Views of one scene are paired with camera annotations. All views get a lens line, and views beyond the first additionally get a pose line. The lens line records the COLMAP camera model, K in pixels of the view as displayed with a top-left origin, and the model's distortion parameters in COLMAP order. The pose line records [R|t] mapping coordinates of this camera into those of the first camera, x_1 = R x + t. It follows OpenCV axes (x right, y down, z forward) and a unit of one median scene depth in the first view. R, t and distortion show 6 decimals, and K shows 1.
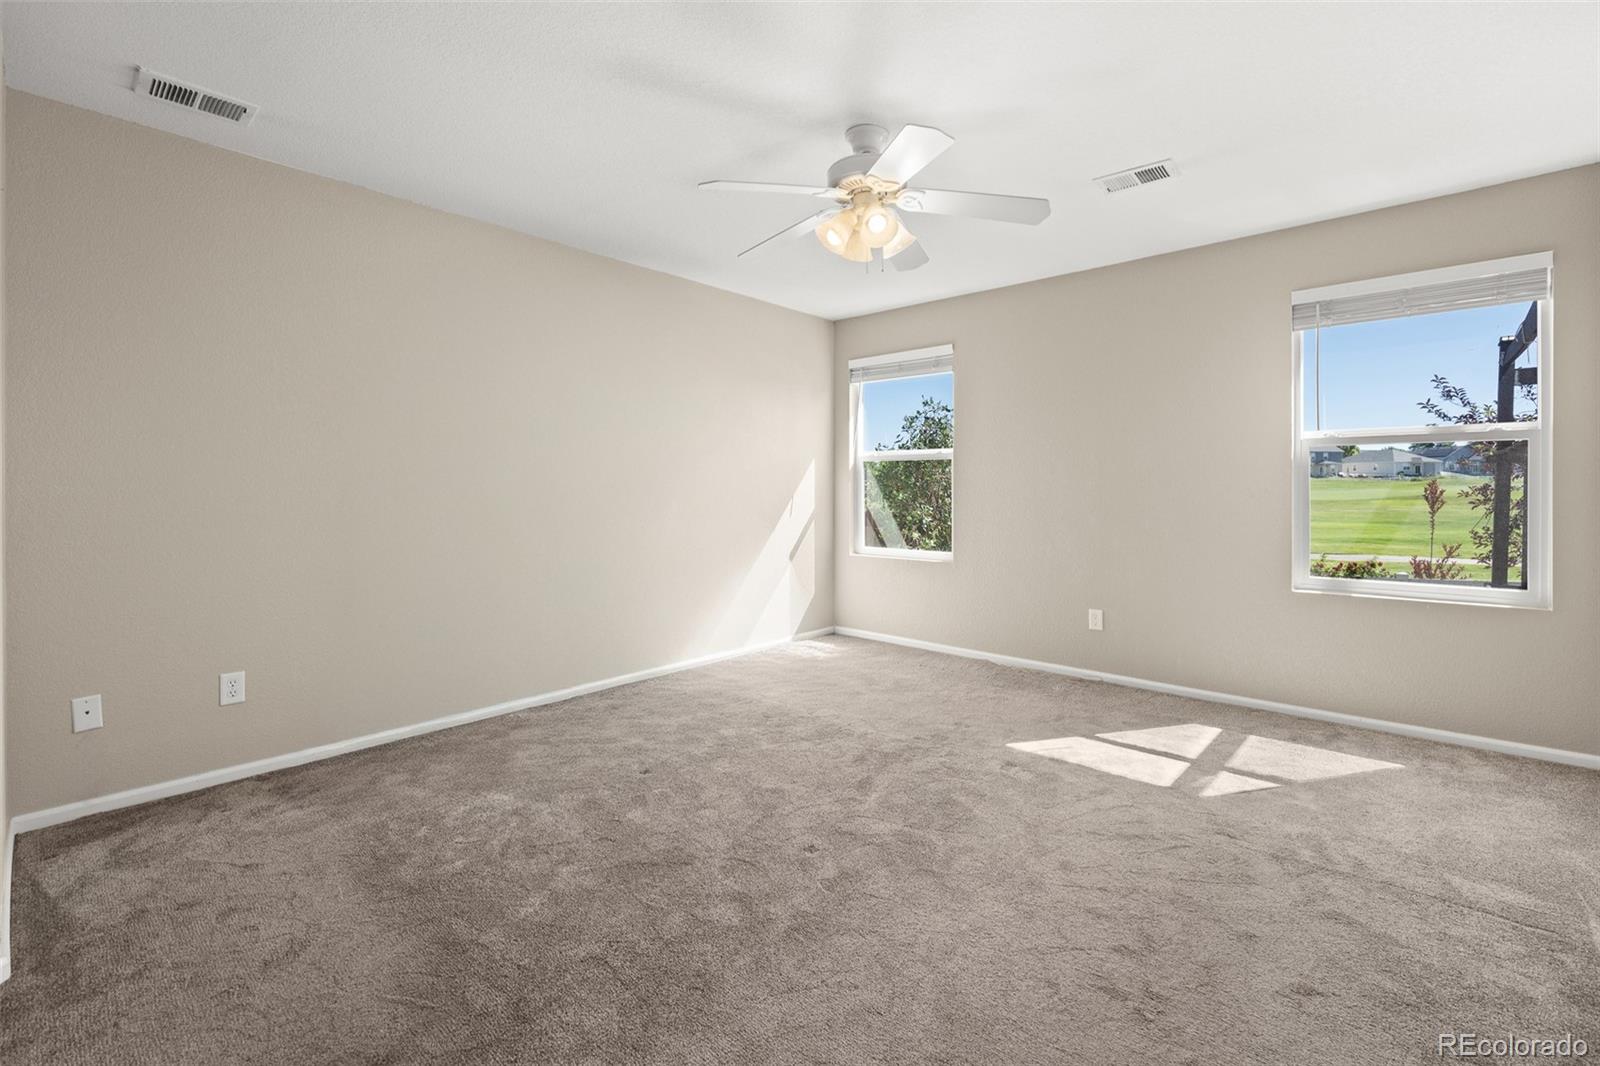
lens RADIAL K [[686.8, 0, 801.9], [0, 686.8, 492.9], [0, 0, 1]] dist [-0.004698, -0.000477]
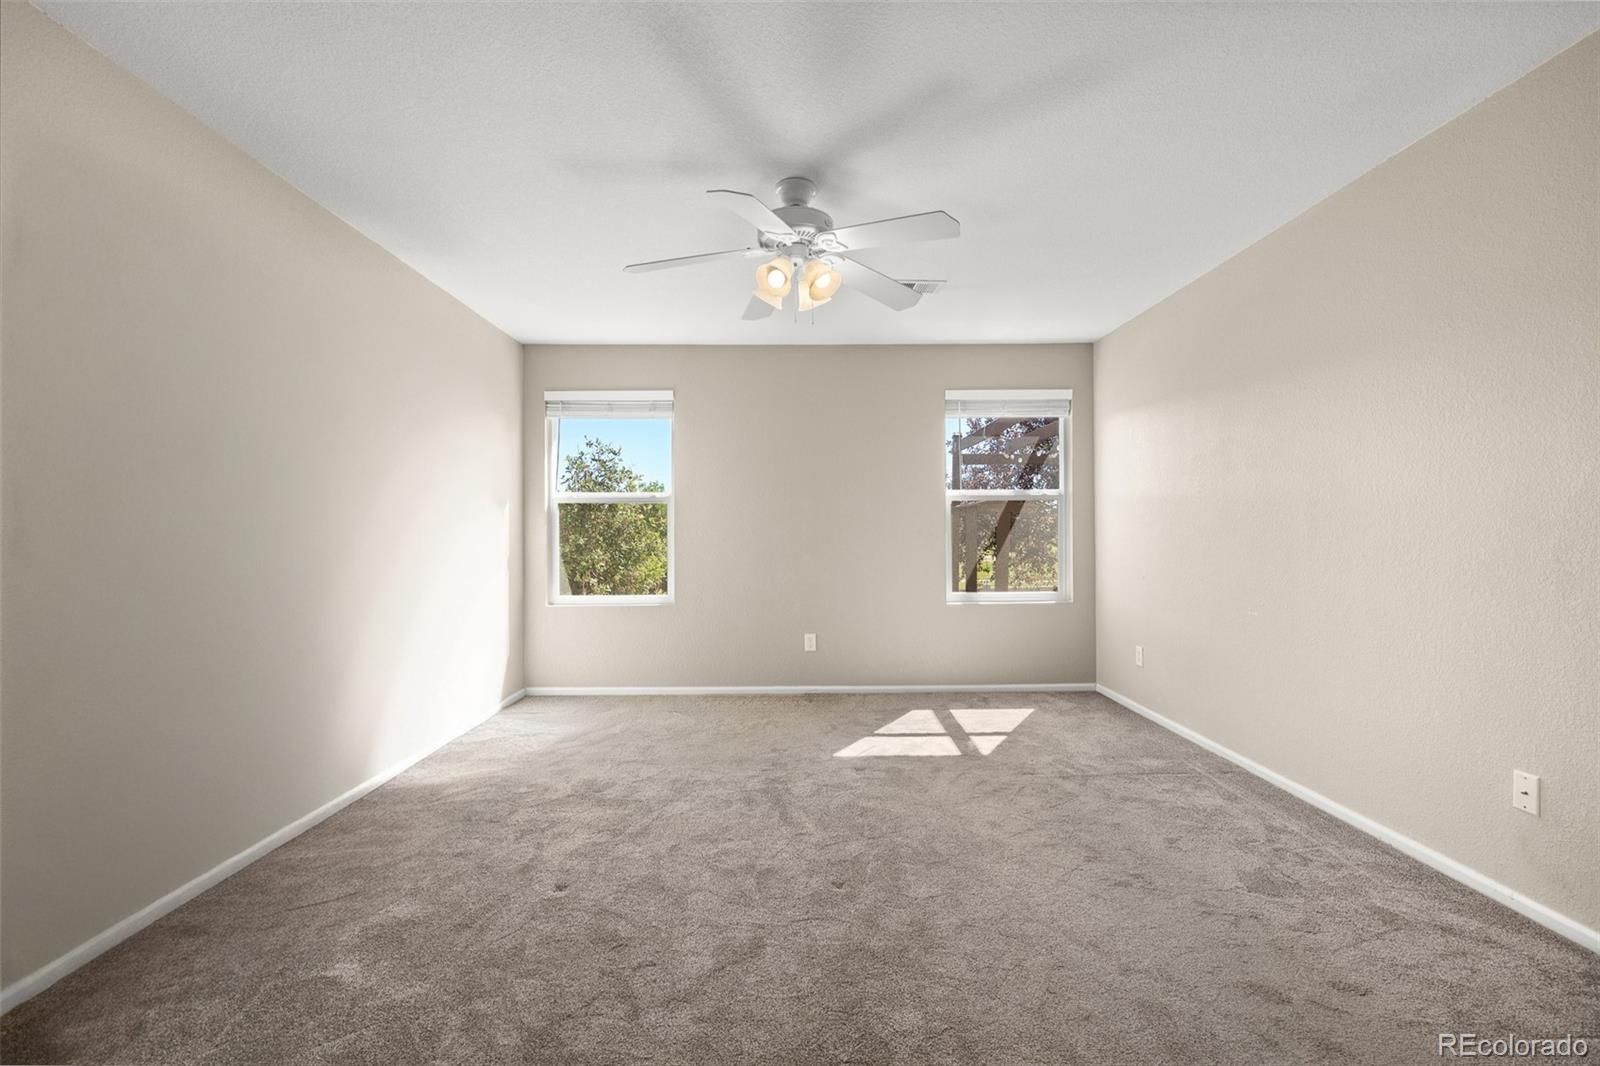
lens RADIAL K [[675.9, 0, 791.4], [0, 675.9, 532.0], [0, 0, 1]] dist [-0.003926, -0.000779]
pose [[0.738121, -0.003315, 0.674661, -0.495785], [0.009792, 0.999935, -0.005800, 0.002237], [-0.674598, 0.010887, 0.738105, 0.213291]]
